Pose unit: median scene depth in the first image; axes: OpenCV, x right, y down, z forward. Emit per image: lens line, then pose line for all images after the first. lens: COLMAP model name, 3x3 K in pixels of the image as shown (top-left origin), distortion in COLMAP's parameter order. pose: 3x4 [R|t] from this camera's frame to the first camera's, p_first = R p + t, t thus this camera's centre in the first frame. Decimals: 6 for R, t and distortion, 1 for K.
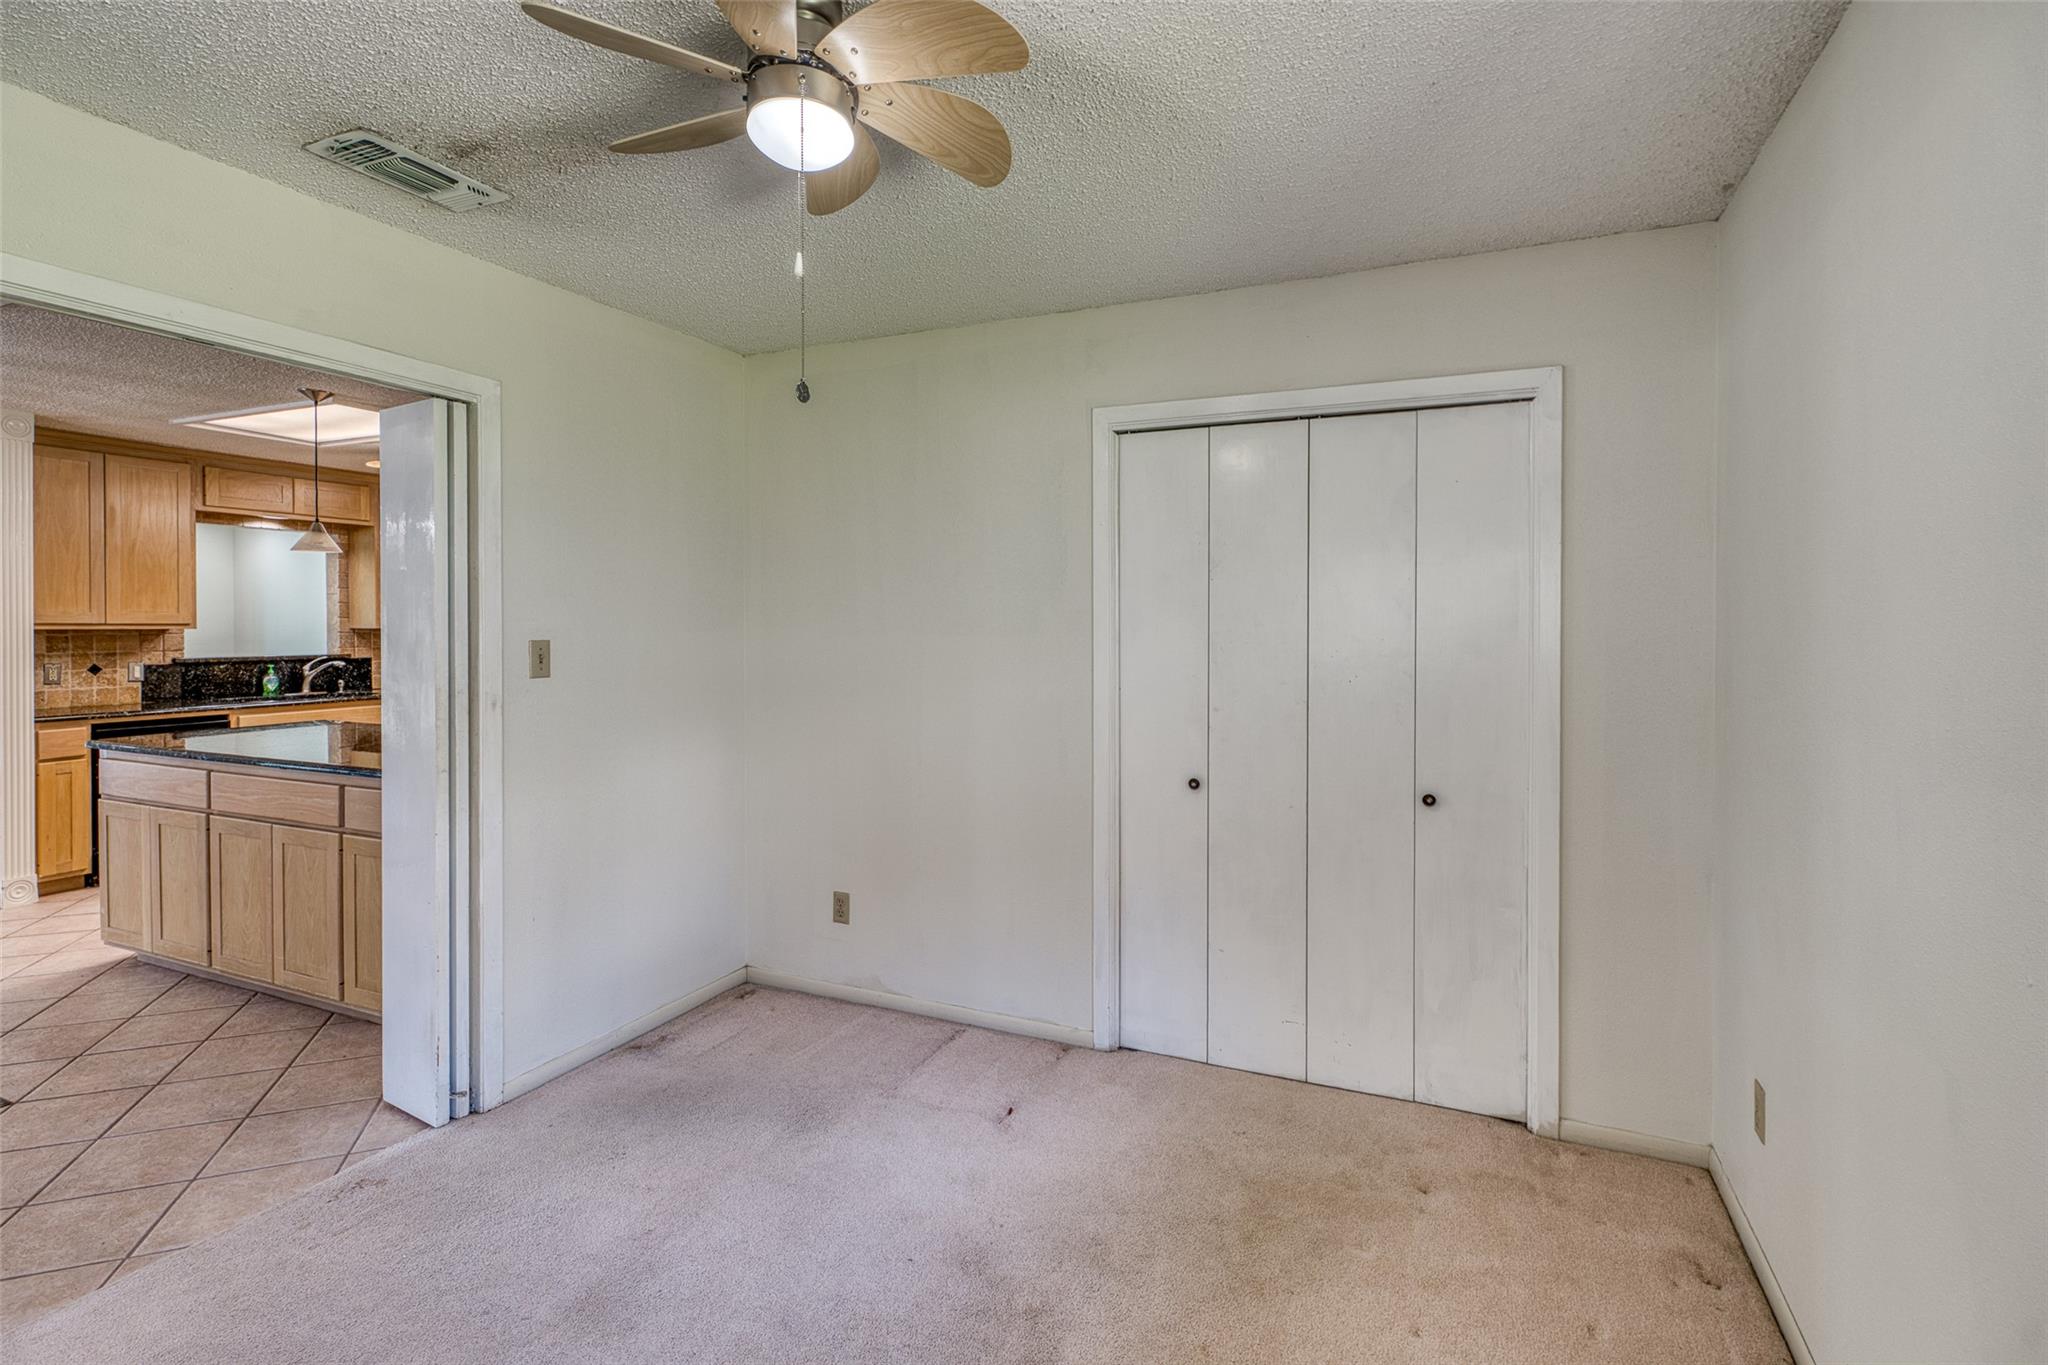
lens RADIAL K [[966.9, 0, 1057.5], [0, 966.9, 634.7], [0, 0, 1]] dist [0.008006, -0.001395]
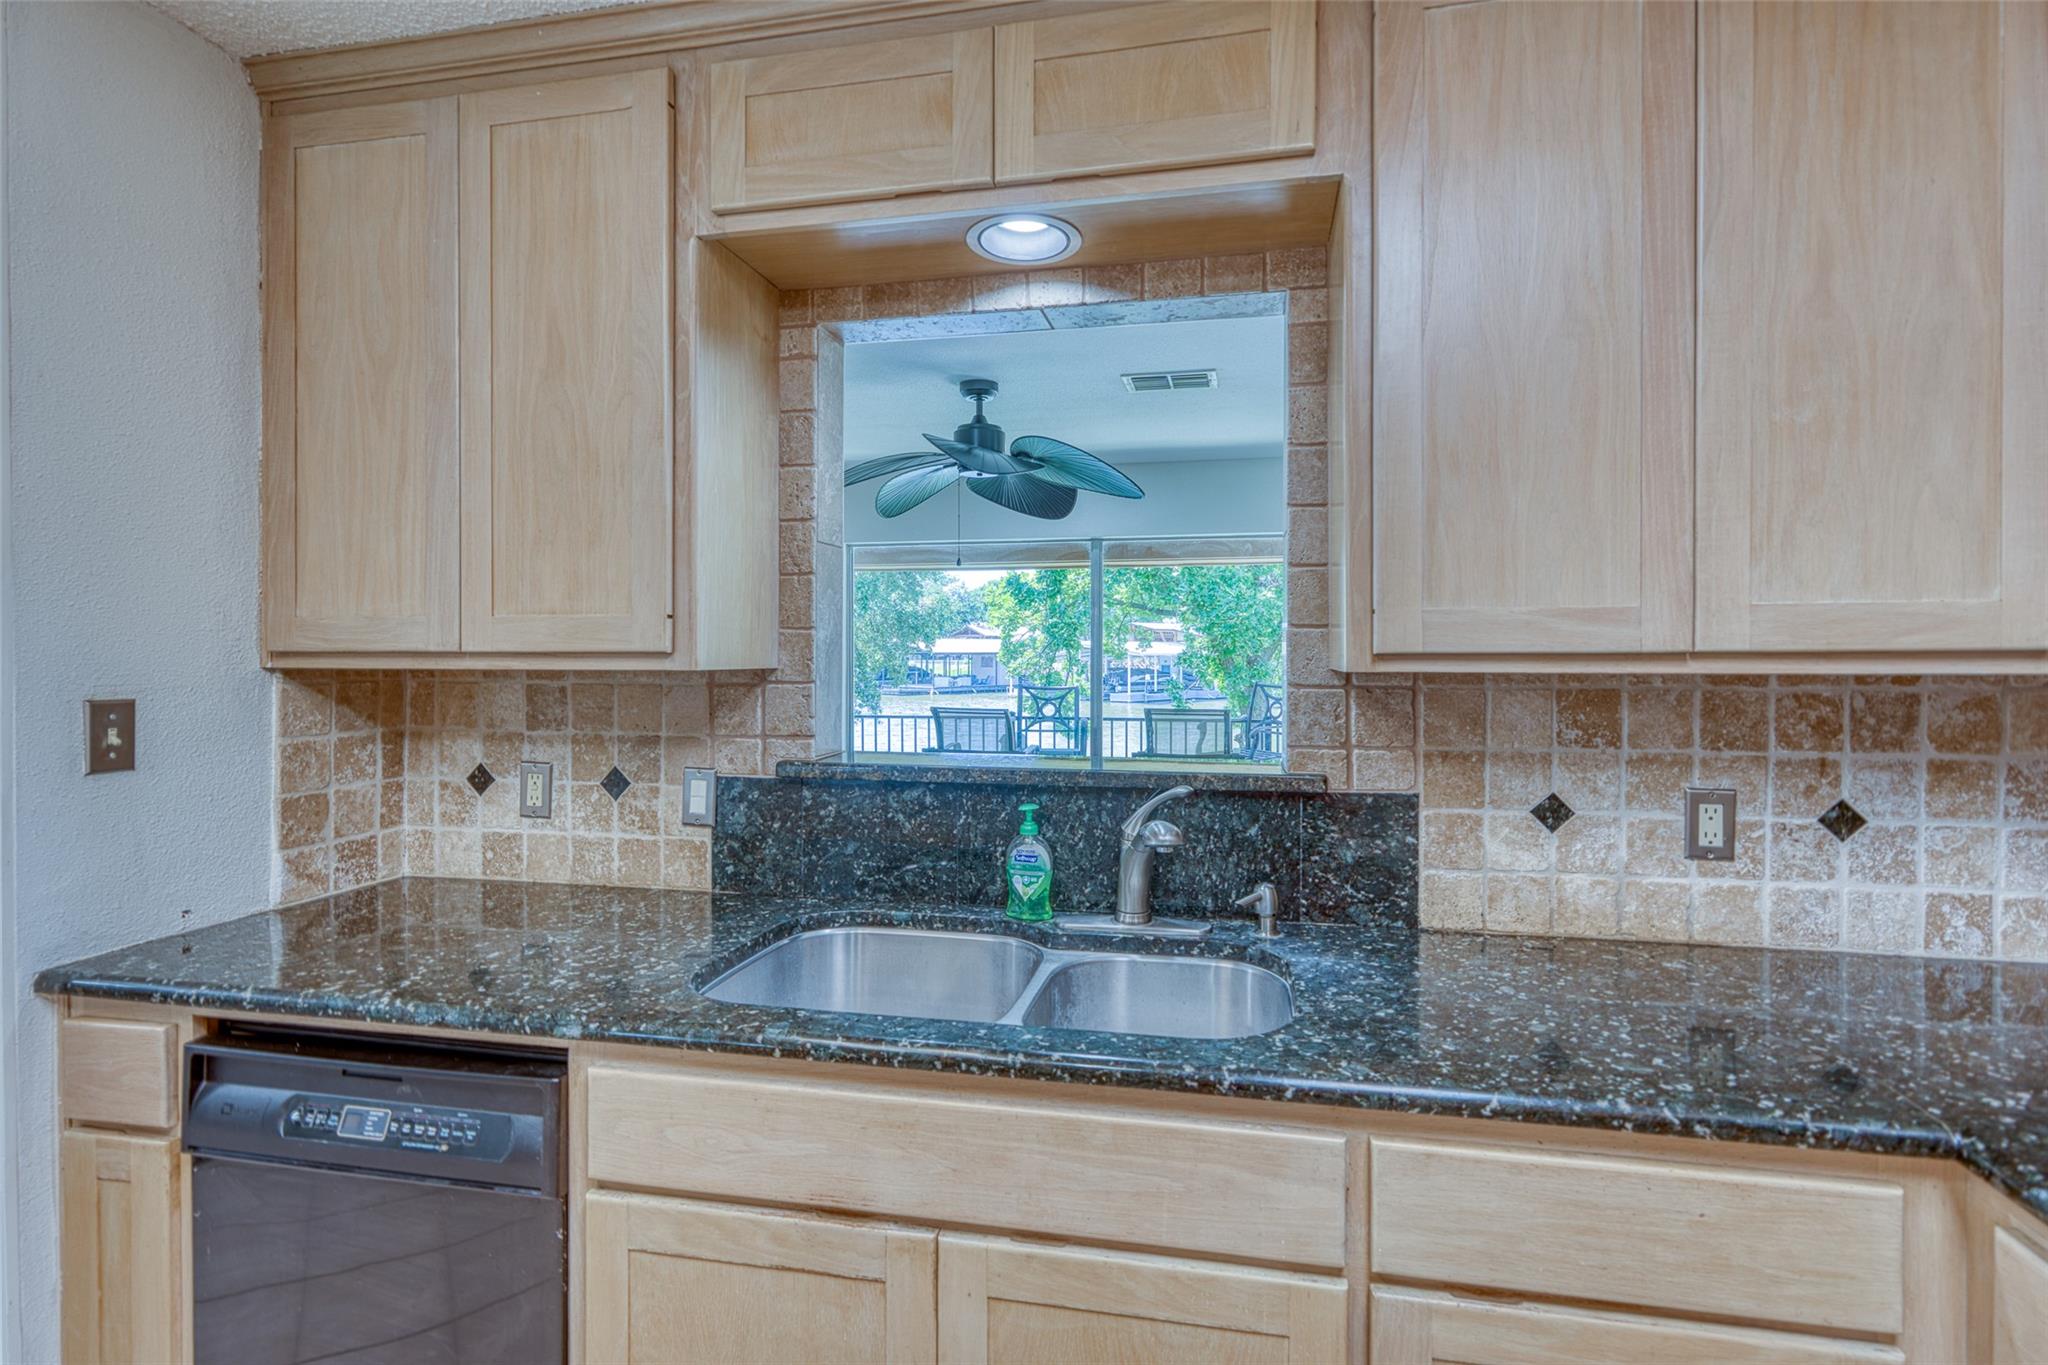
lens RADIAL K [[966.9, 0, 1055.4], [0, 966.9, 659.4], [0, 0, 1]] dist [0.008006, -0.001395]
pose [[0.202280, 0.006863, -0.979304, -0.600918], [-0.011345, 0.999925, 0.004664, -0.011372], [0.979262, 0.010167, 0.202342, 1.052112]]
